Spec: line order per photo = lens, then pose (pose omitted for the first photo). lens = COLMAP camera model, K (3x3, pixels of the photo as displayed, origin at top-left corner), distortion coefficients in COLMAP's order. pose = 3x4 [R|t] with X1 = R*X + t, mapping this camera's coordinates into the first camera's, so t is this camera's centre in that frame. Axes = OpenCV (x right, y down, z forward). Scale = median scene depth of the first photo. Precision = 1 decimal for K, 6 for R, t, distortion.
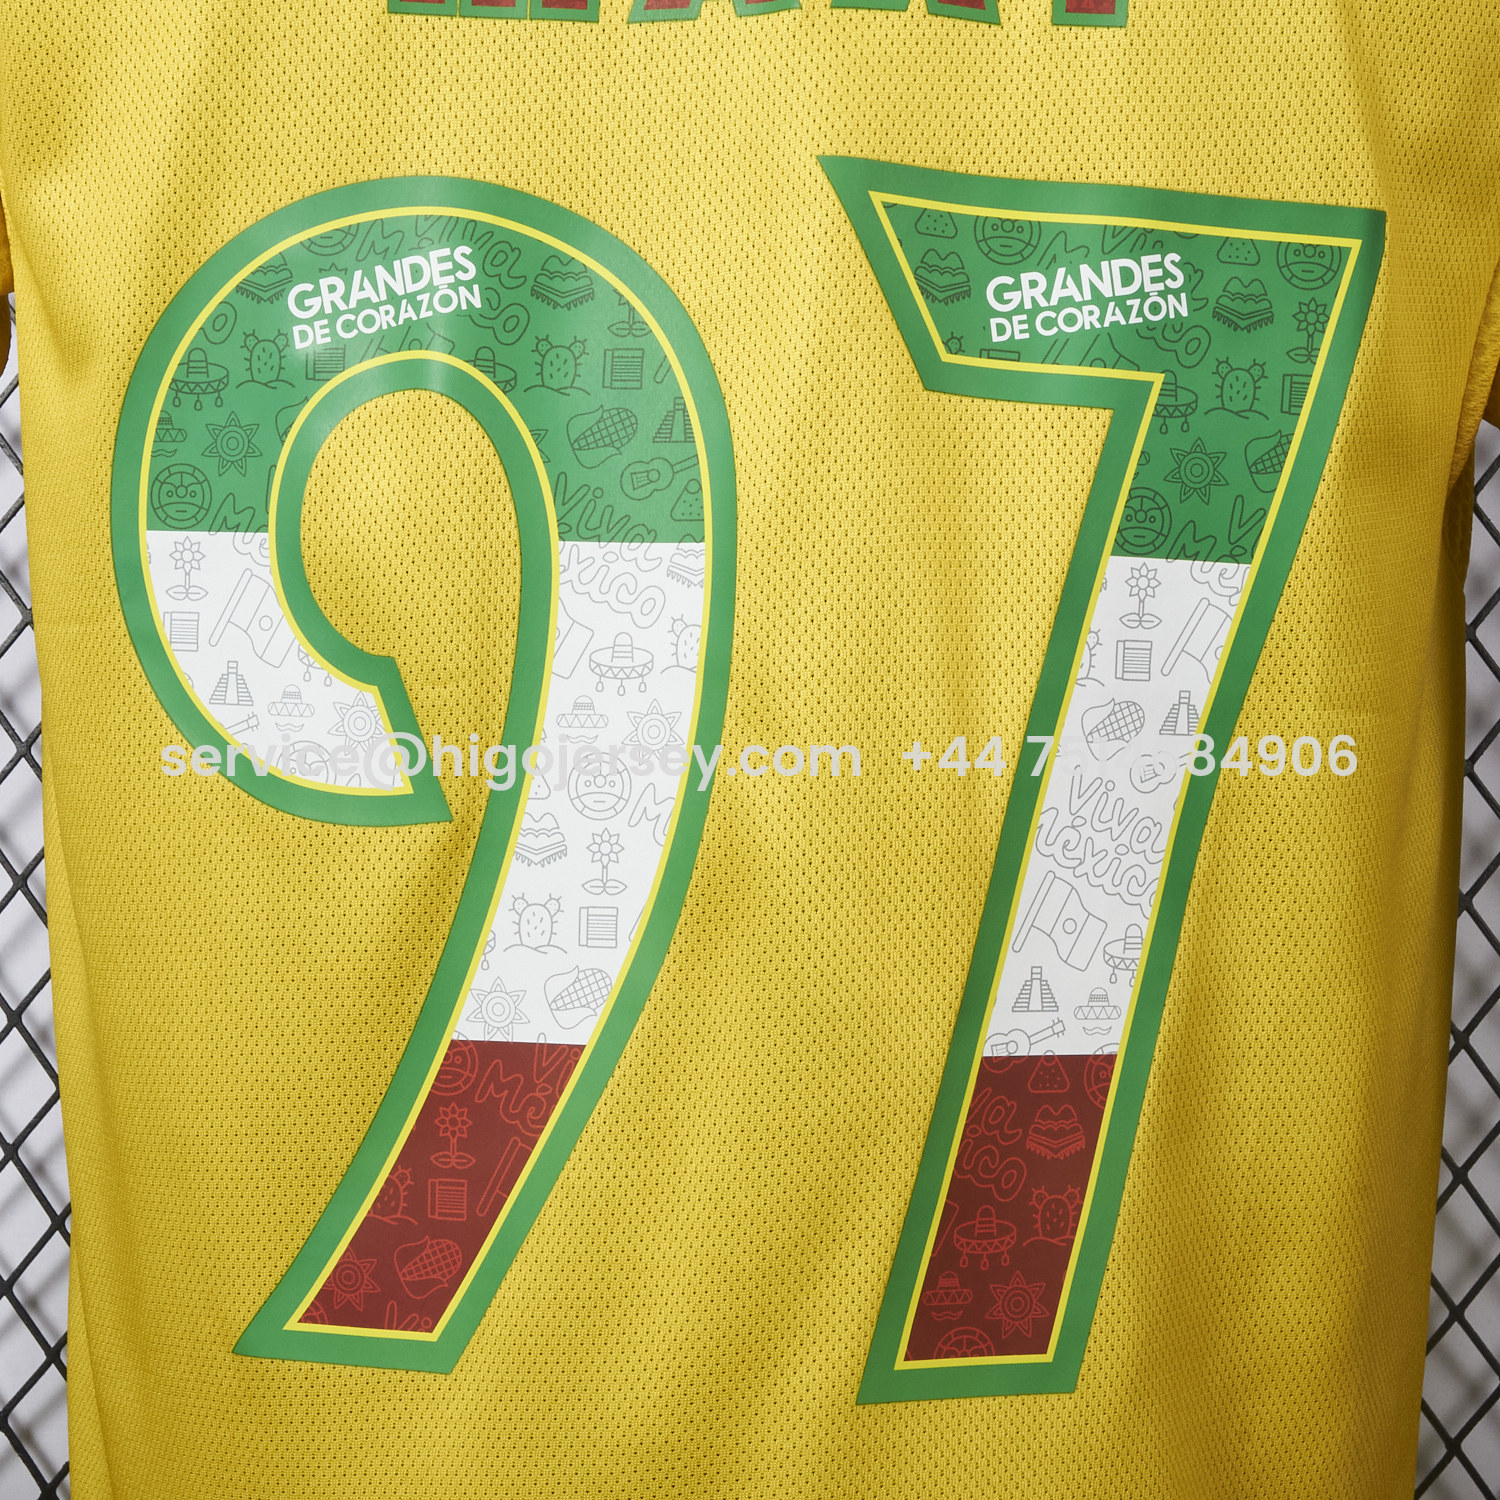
lens RADIAL K [[4053.2, 0, 750.0], [0, 4053.2, 750.0], [0, 0, 1]] dist [-0.087704, -0.597040]
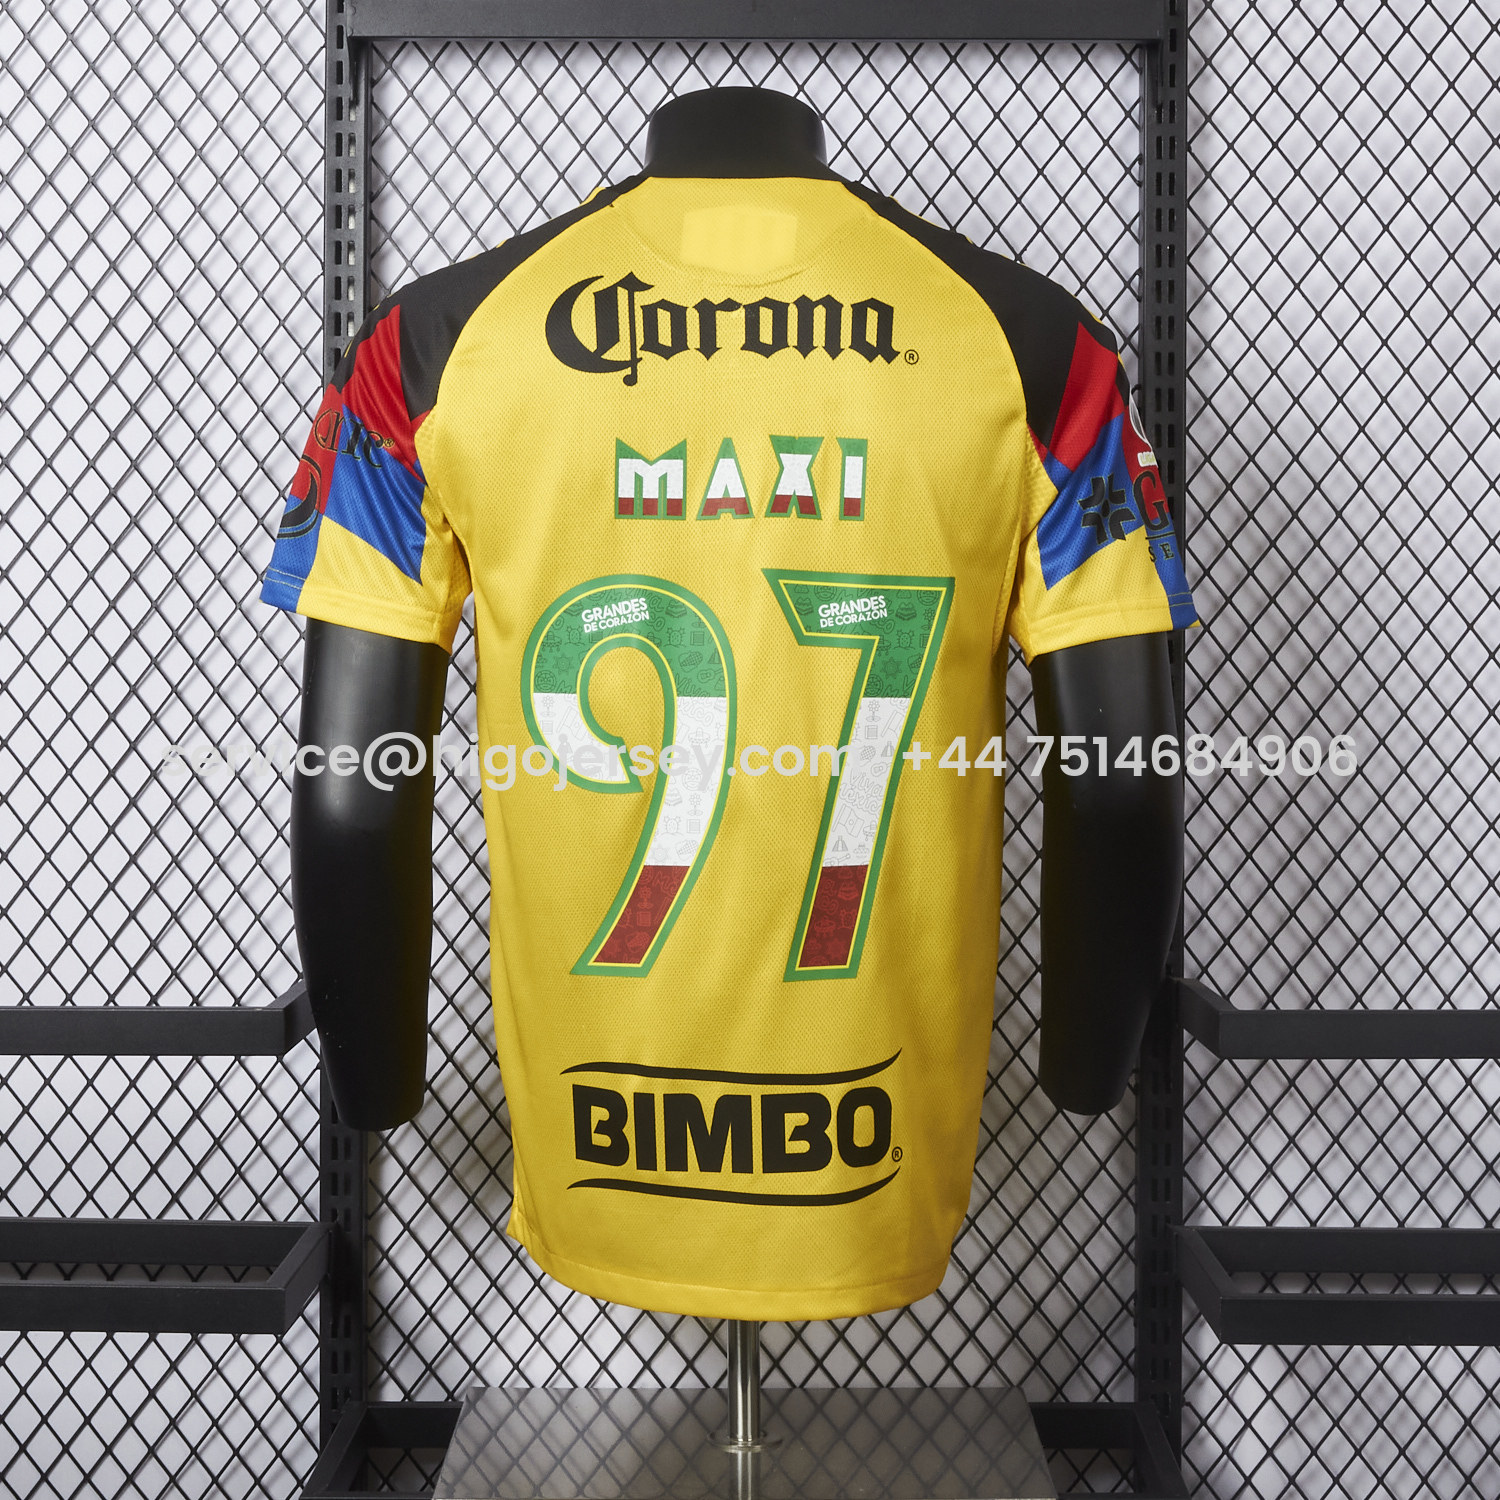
lens RADIAL K [[4053.2, 0, 750.0], [0, 4053.2, 750.0], [0, 0, 1]] dist [-0.087704, -0.597040]
pose [[0.999692, -0.022801, 0.009828, -0.023664], [0.022253, 0.998364, 0.052675, -0.167778], [-0.011013, -0.052440, 0.998563, -1.968124]]
